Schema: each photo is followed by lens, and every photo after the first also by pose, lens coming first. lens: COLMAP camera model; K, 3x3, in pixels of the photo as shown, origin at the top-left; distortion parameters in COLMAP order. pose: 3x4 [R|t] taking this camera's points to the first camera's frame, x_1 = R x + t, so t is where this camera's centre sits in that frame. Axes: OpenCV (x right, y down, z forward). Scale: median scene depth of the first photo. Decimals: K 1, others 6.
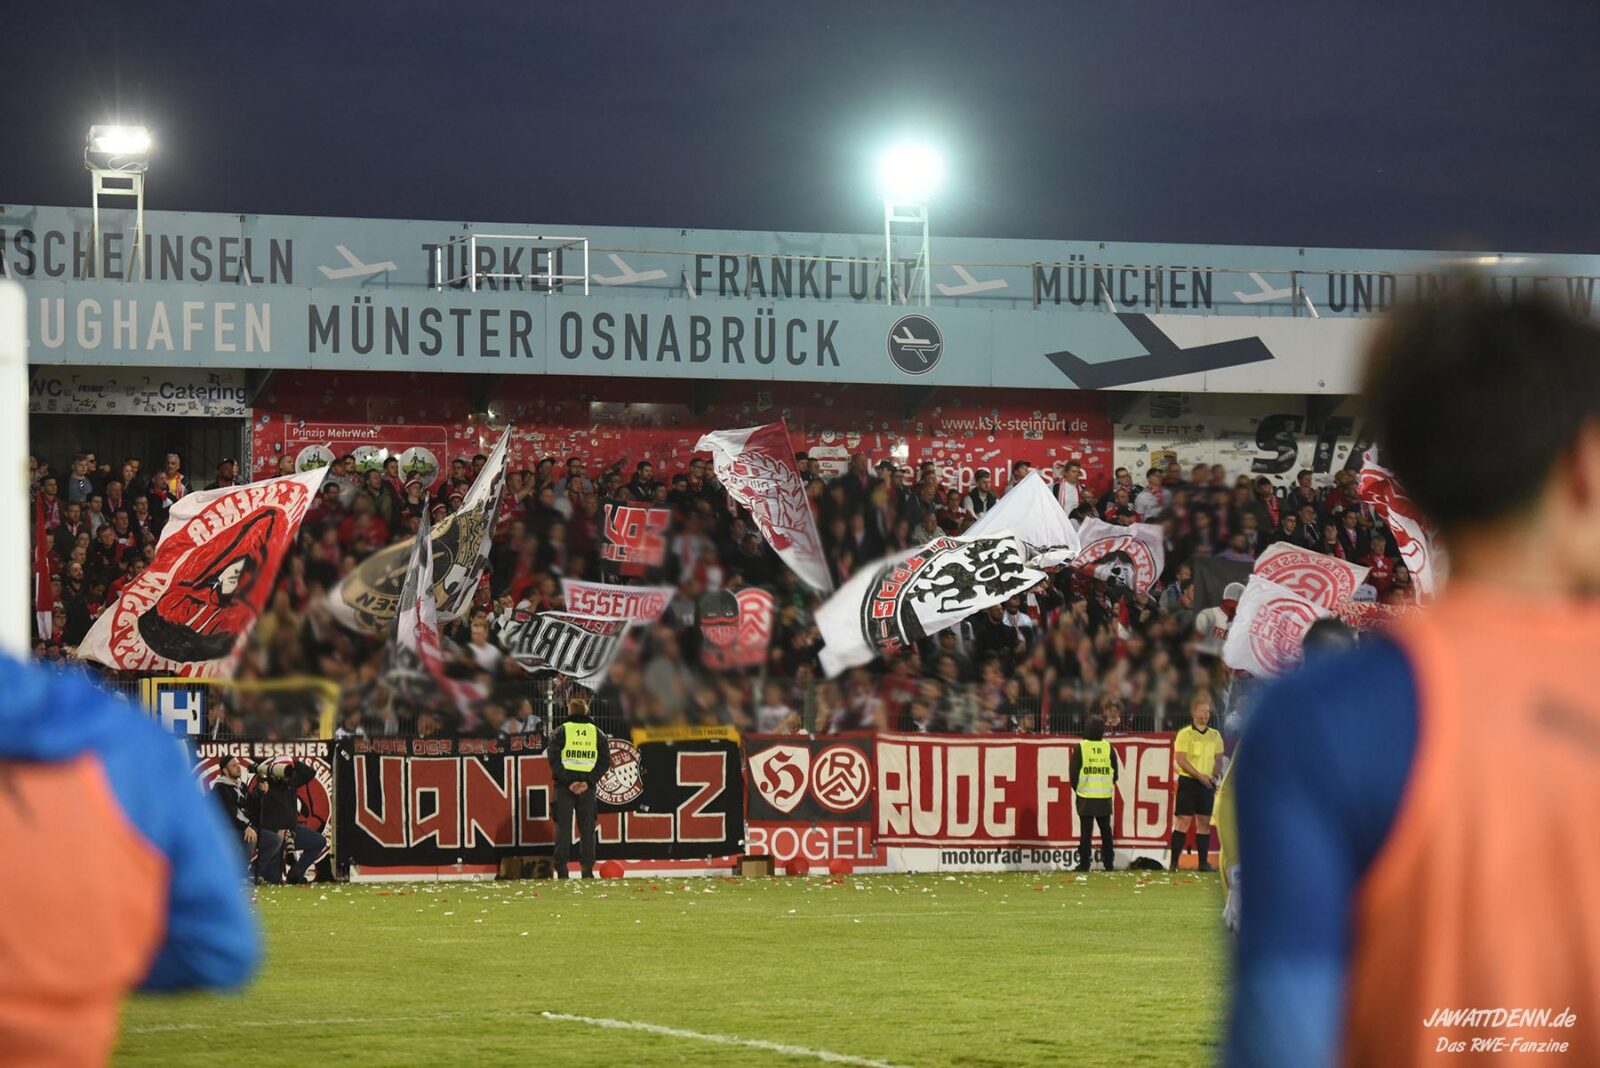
lens RADIAL K [[5381.7, 0, 803.7], [0, 5381.7, 532.0], [0, 0, 1]] dist [0.468873, 0.000000]
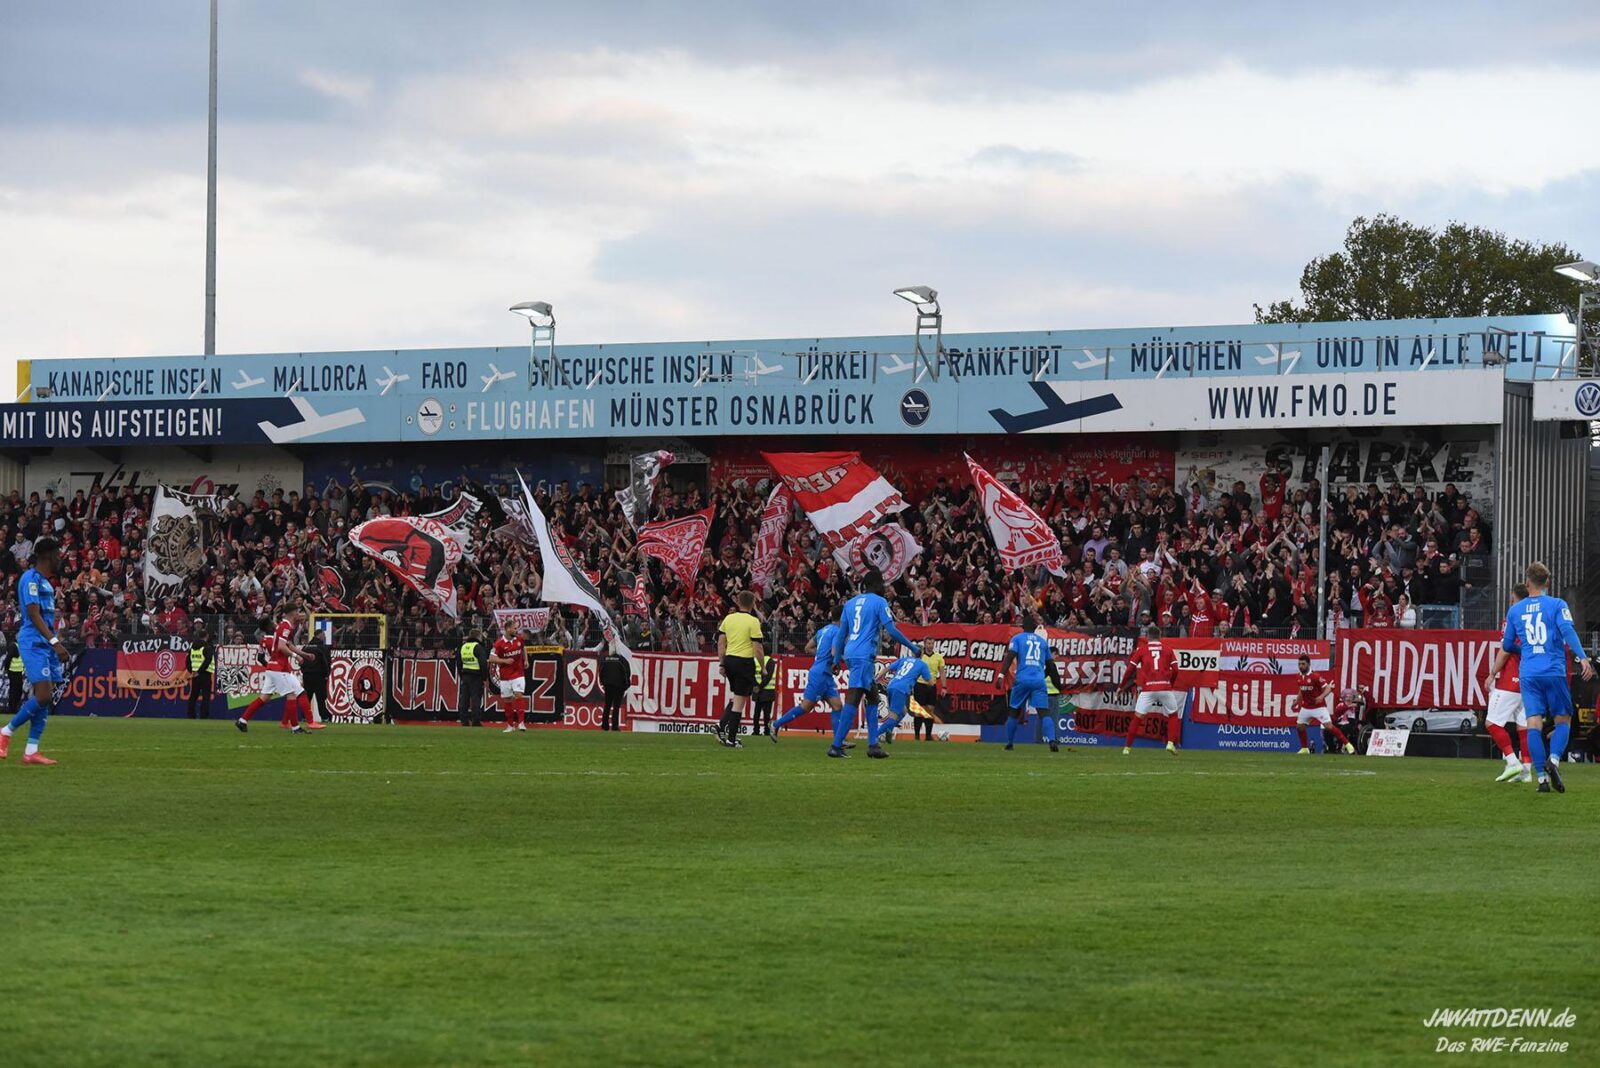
lens RADIAL K [[5381.7, 0, 802.4], [0, 5381.7, 535.8], [0, 0, 1]] dist [0.468873, 0.000000]
pose [[0.499183, -0.006668, -0.866471, 1.390515], [0.009620, 0.999951, -0.002153, 0.005320], [0.866443, -0.007260, 0.499223, 0.201047]]
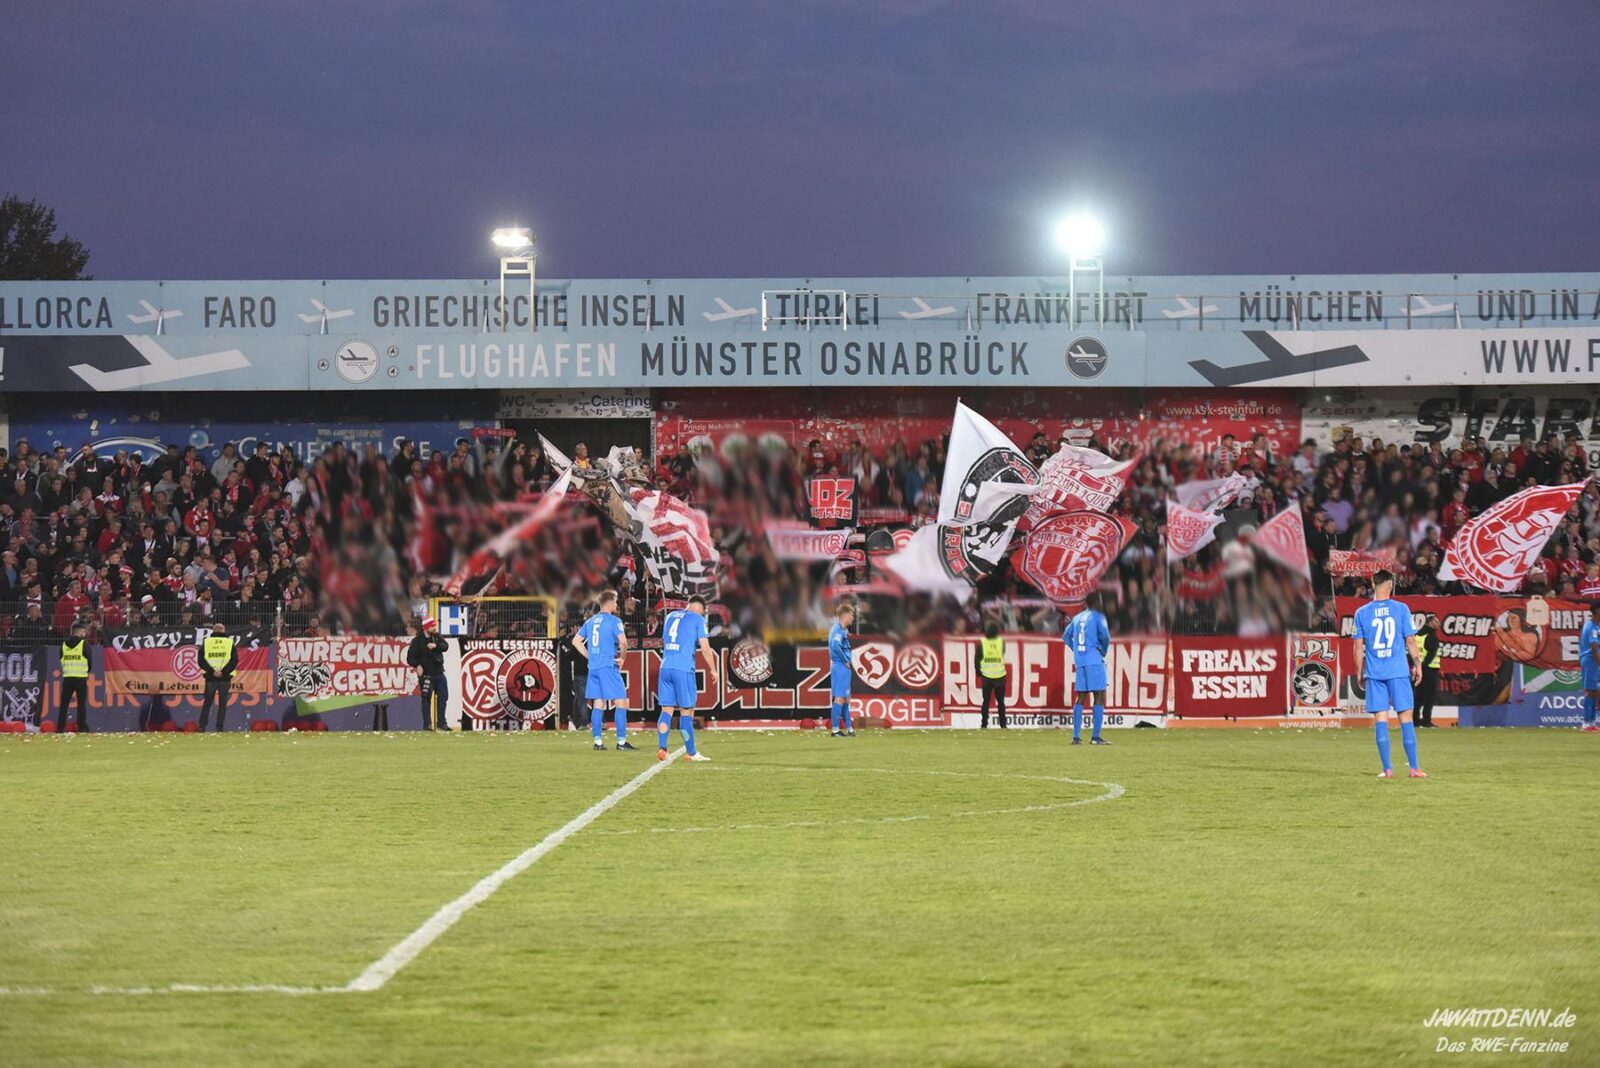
lens RADIAL K [[4766.4, 0, 792.4], [0, 4766.4, 529.6], [0, 0, 1]] dist [0.232711, 0.000000]
pose [[0.930075, -0.007567, -0.367291, 0.418580], [0.013829, 0.999800, 0.014419, -0.009253], [0.367109, -0.018490, 0.929994, -0.193780]]
